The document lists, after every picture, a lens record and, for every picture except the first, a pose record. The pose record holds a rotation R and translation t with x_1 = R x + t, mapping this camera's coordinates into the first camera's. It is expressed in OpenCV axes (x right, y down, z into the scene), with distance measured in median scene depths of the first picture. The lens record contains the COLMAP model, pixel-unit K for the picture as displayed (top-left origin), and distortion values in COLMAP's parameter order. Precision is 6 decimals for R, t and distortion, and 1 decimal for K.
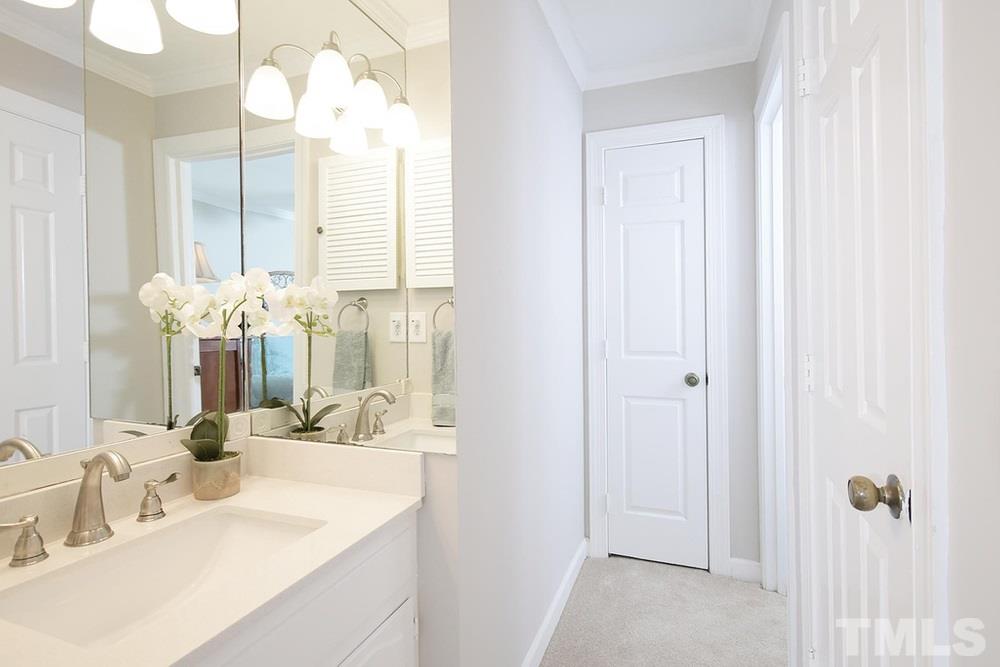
lens RADIAL K [[456.5, 0, 505.3], [0, 456.5, 320.2], [0, 0, 1]] dist [-0.000957, -0.000472]
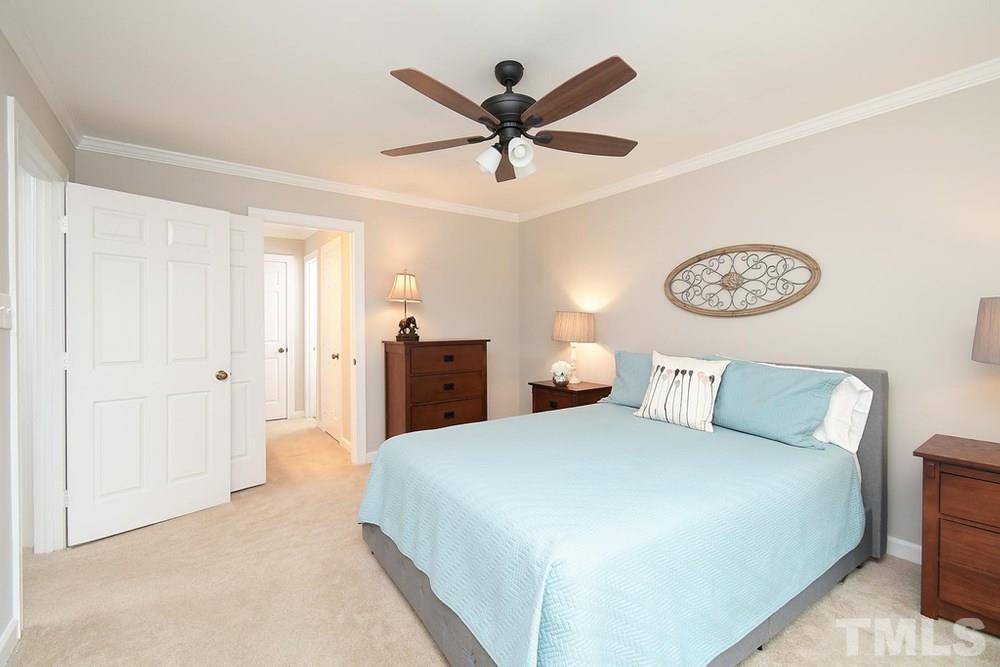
lens RADIAL K [[426.2, 0, 500.0], [0, 426.2, 333.5], [0, 0, 1]] dist [-0.000185, -0.000059]
pose [[0.617768, 0.009081, 0.786308, -0.804489], [-0.009343, 0.999948, -0.004208, 0.026524], [-0.786305, -0.004747, 0.617820, -1.638397]]
